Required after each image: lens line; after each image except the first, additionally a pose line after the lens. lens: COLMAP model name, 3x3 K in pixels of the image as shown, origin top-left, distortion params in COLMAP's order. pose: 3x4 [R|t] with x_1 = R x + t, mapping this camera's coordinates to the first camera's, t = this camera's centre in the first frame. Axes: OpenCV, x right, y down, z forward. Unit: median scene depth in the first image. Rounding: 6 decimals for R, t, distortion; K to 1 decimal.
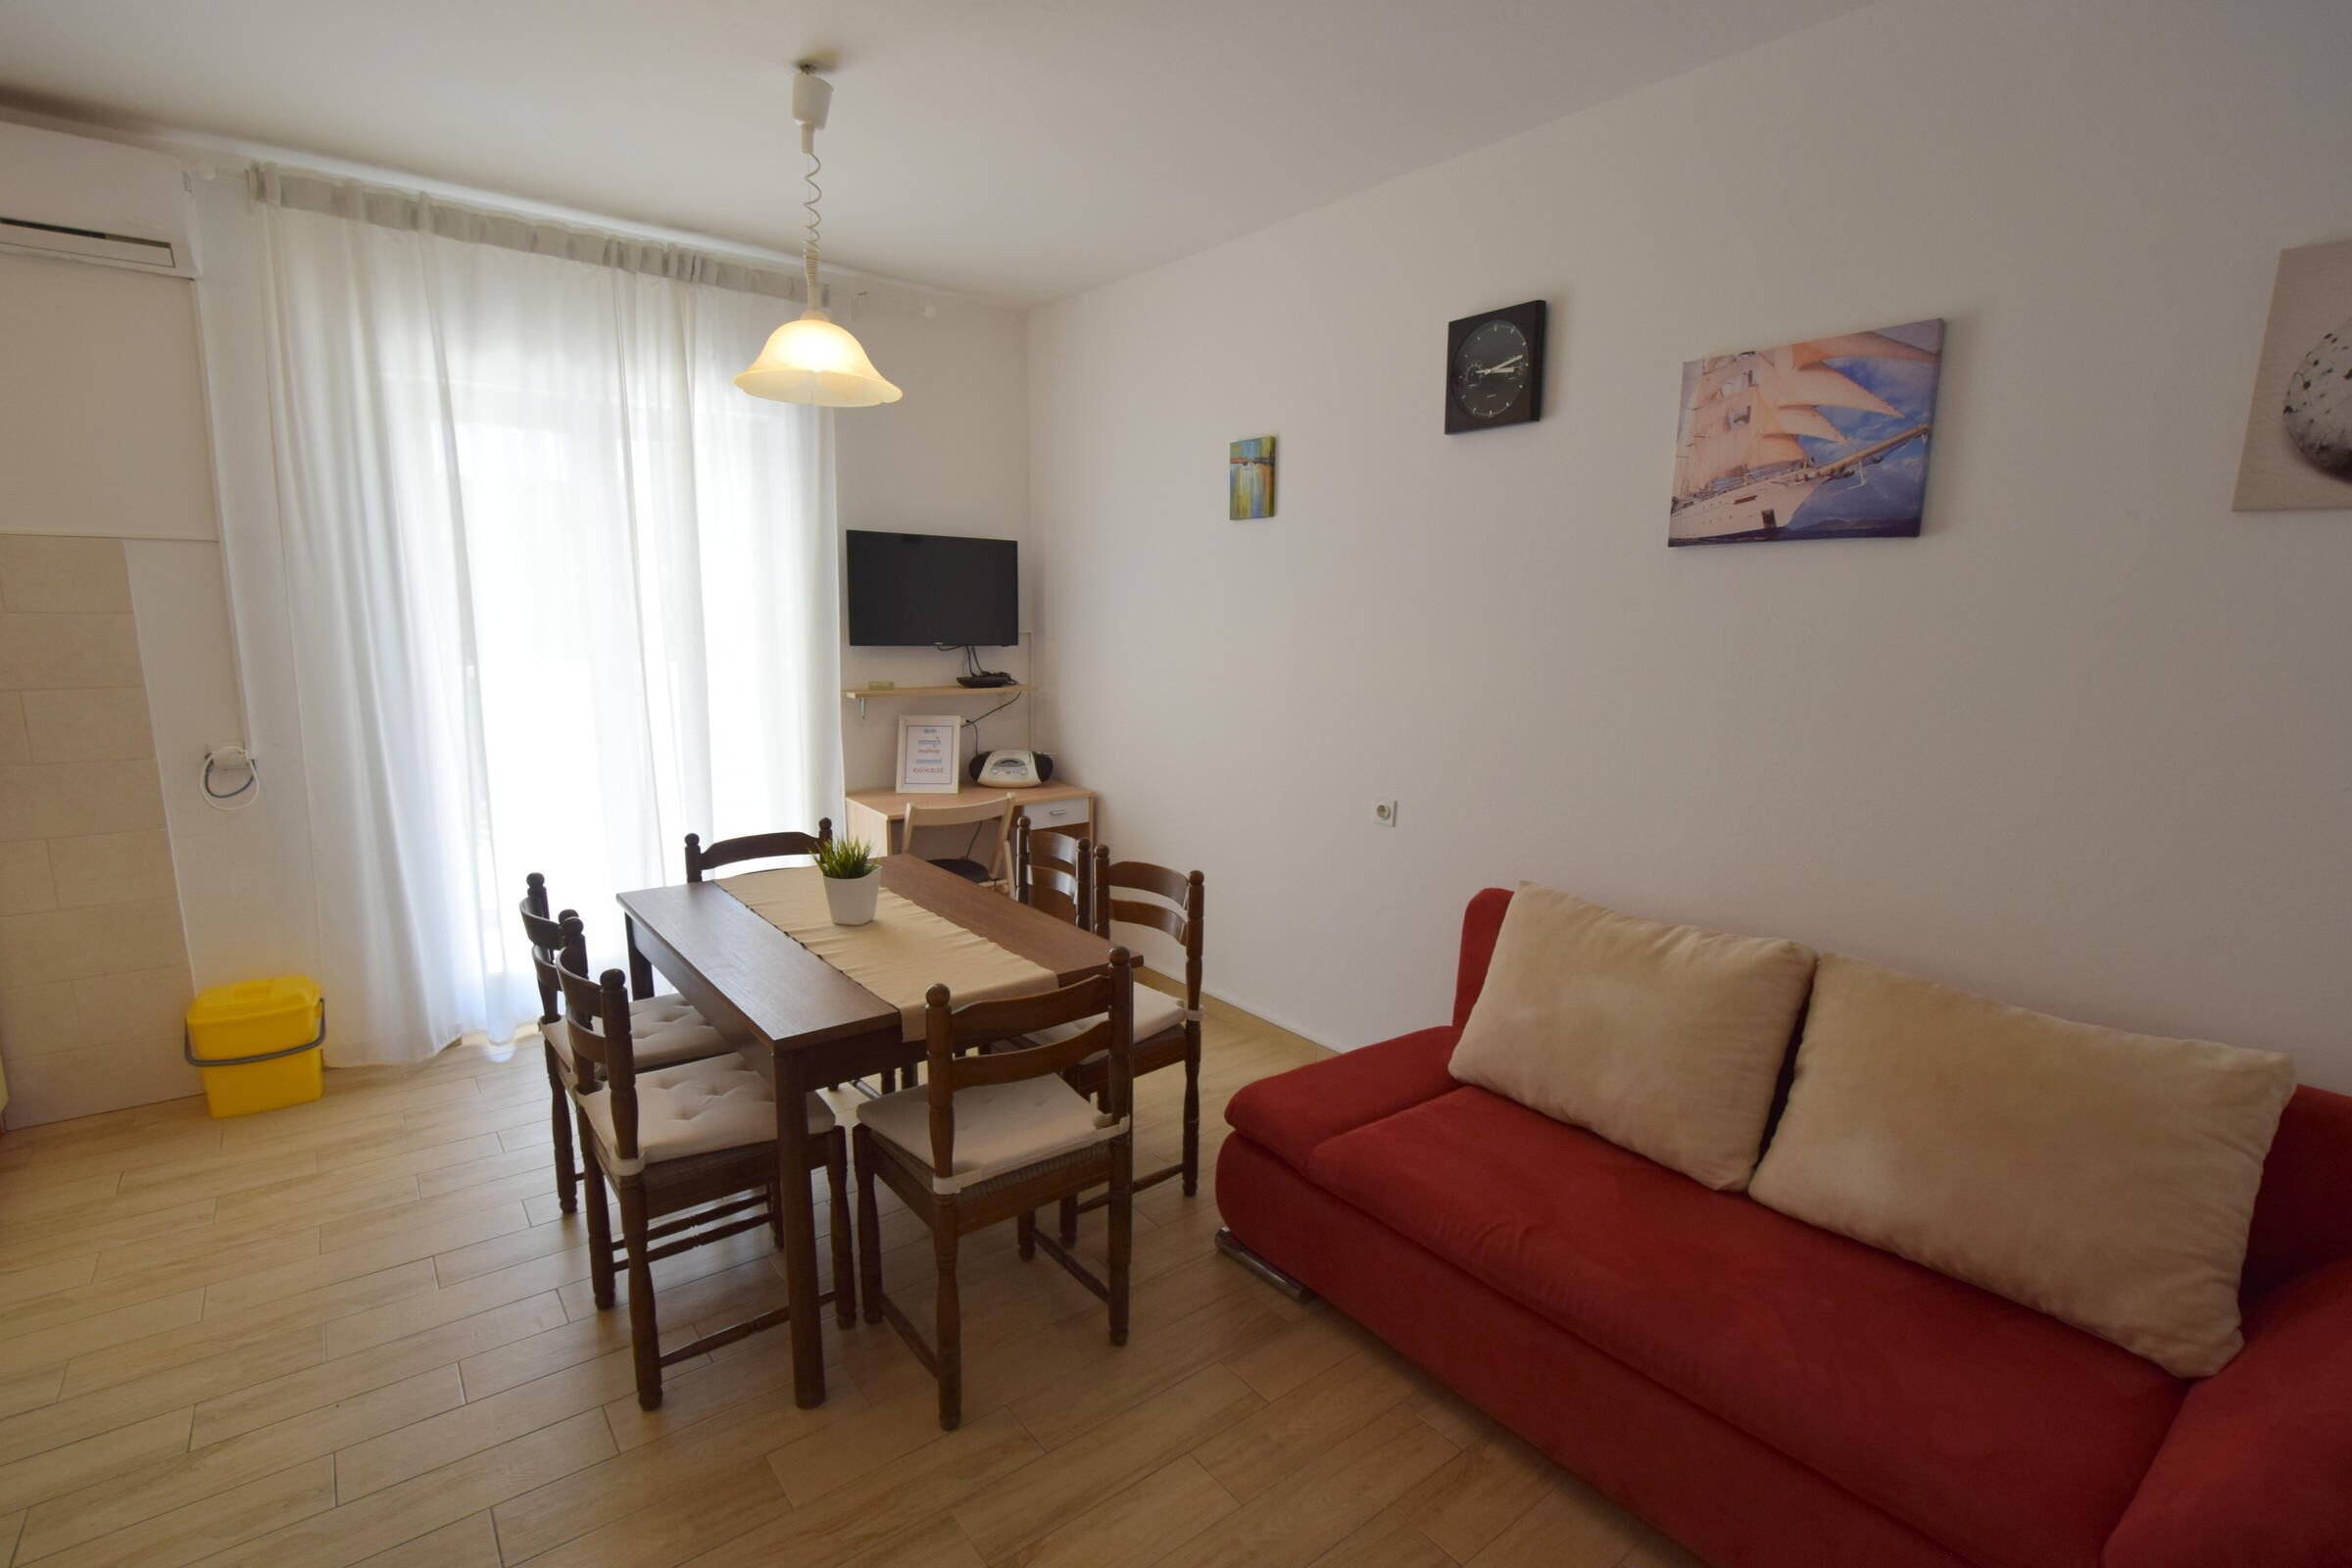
lens RADIAL K [[1044.6, 0, 1110.5], [0, 1044.6, 791.0], [0, 0, 1]] dist [-0.001274, -0.000699]
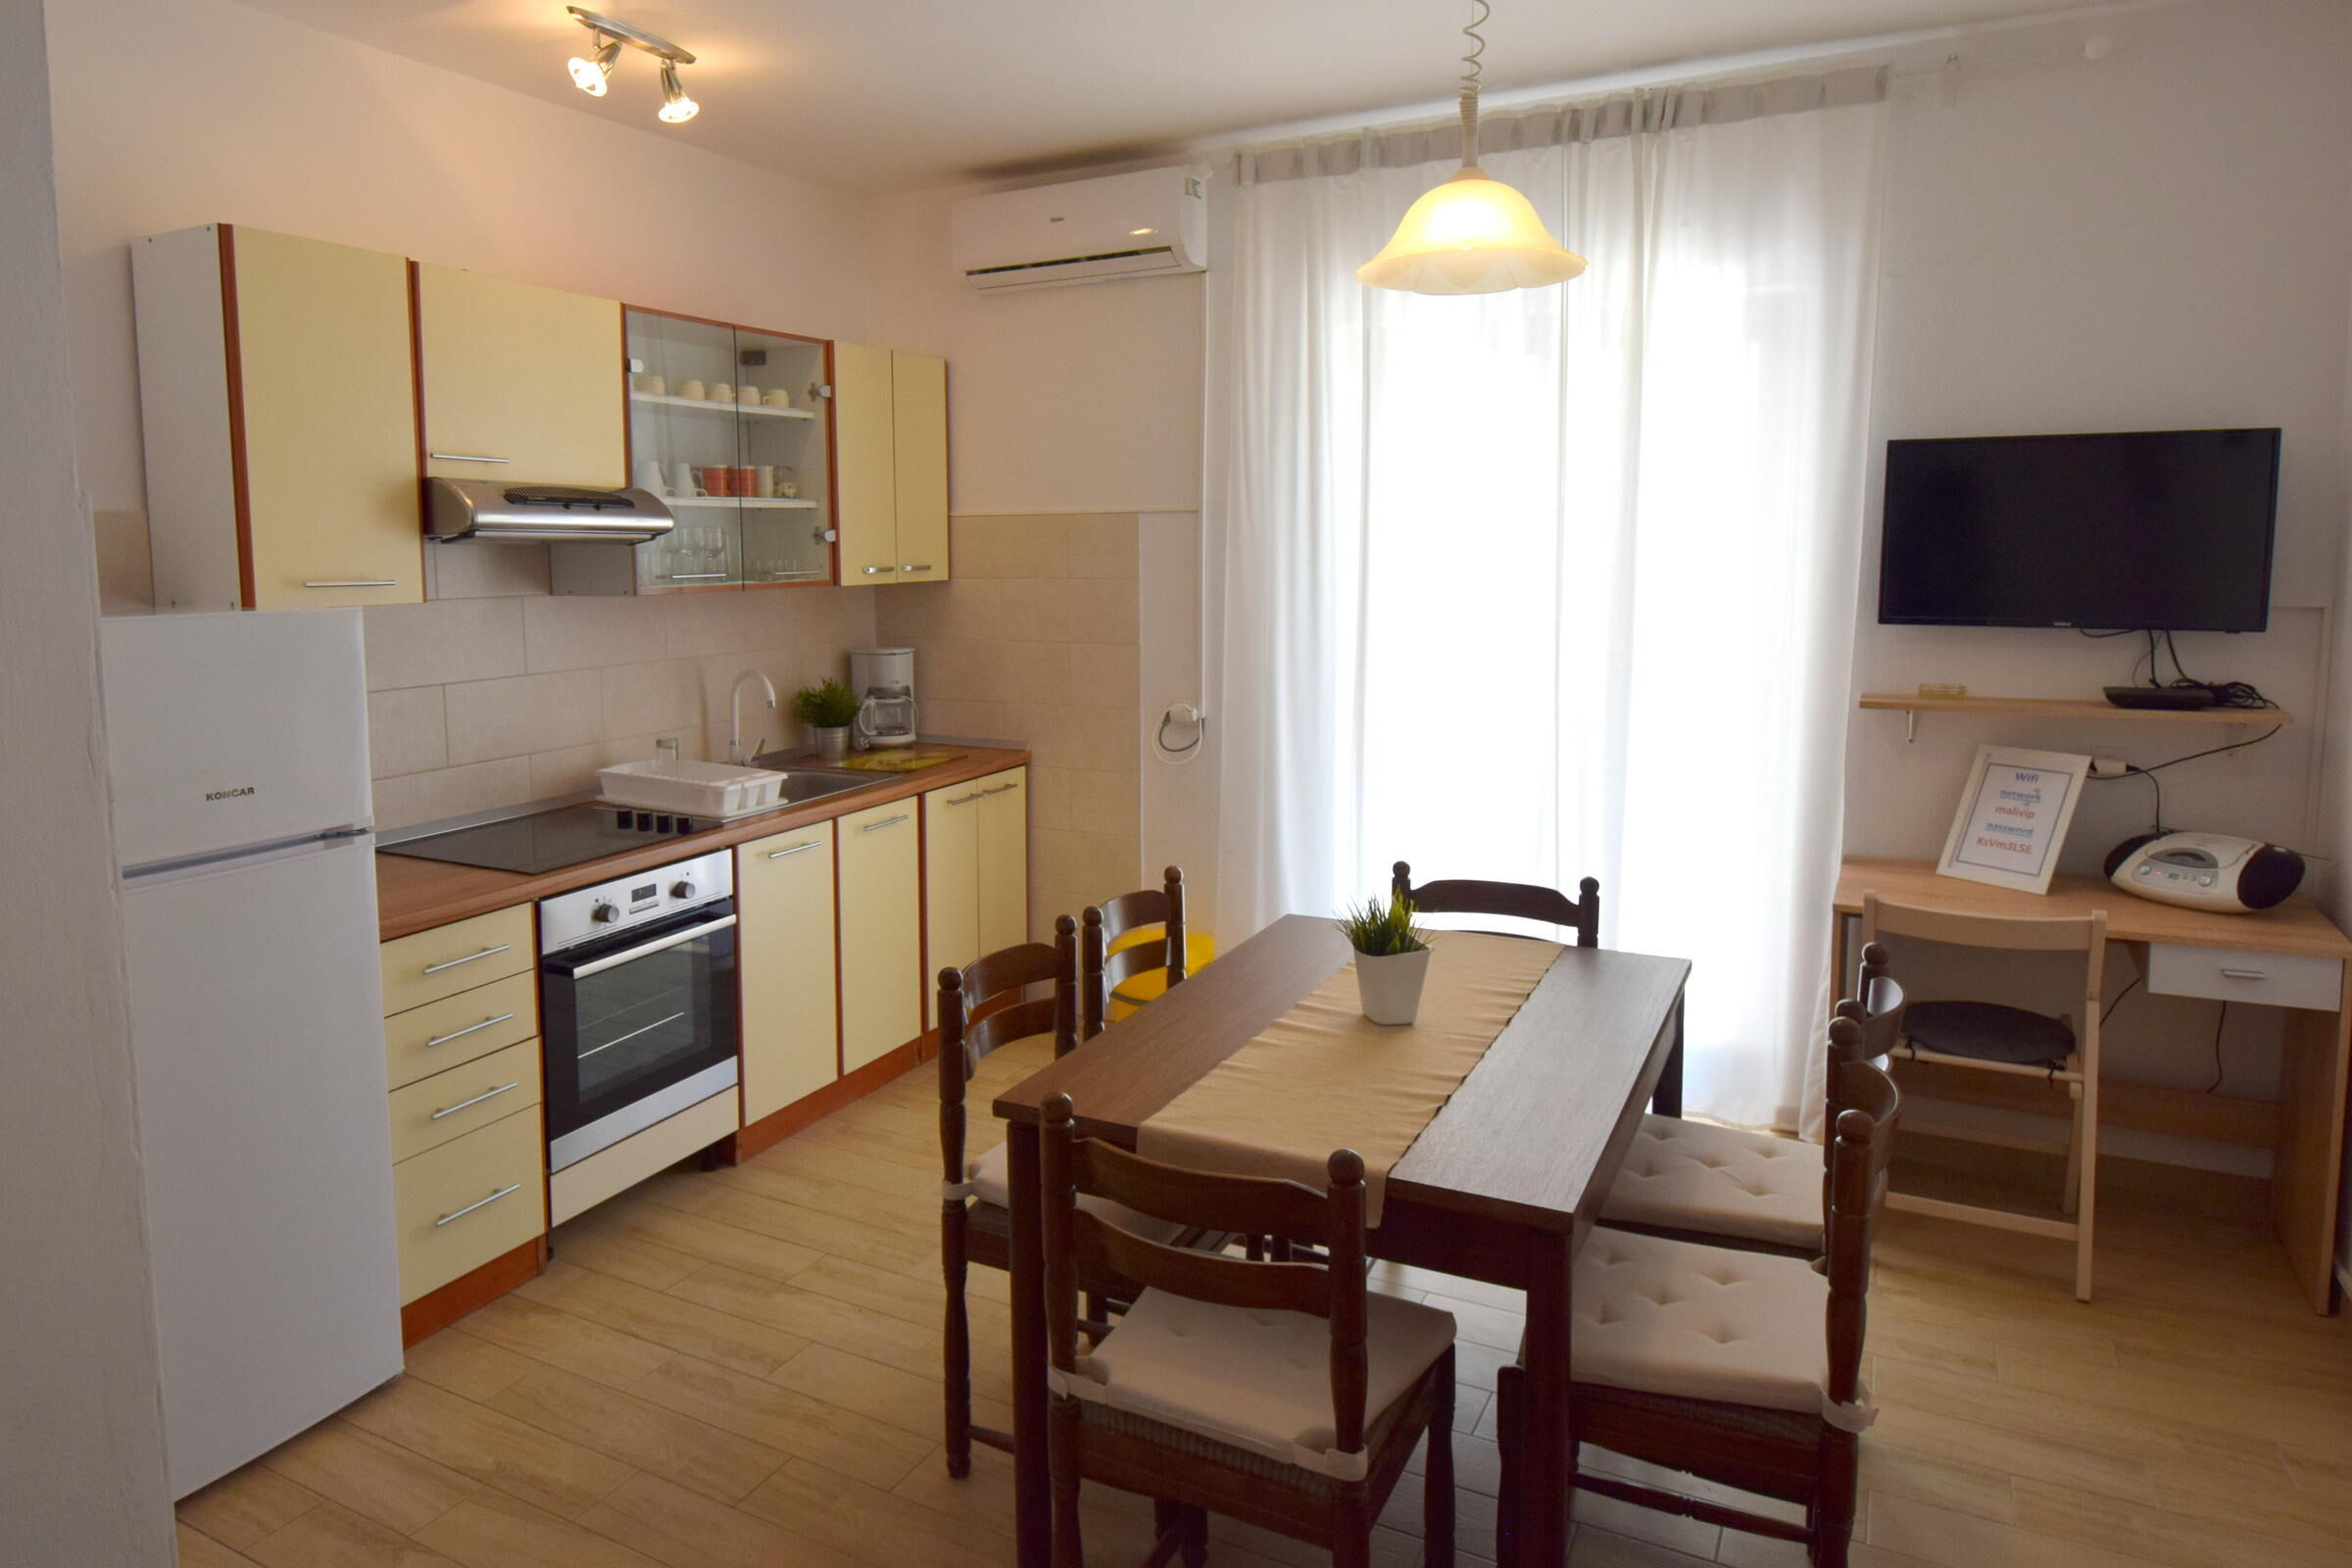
lens RADIAL K [[1427.4, 0, 1167.1], [0, 1427.4, 680.7], [0, 0, 1]] dist [-0.001396, 0.000356]
pose [[0.457352, 0.062505, -0.887086, 0.358695], [-0.137995, 0.990432, -0.001359, -0.053233], [0.878514, 0.123035, 0.461601, 0.277913]]
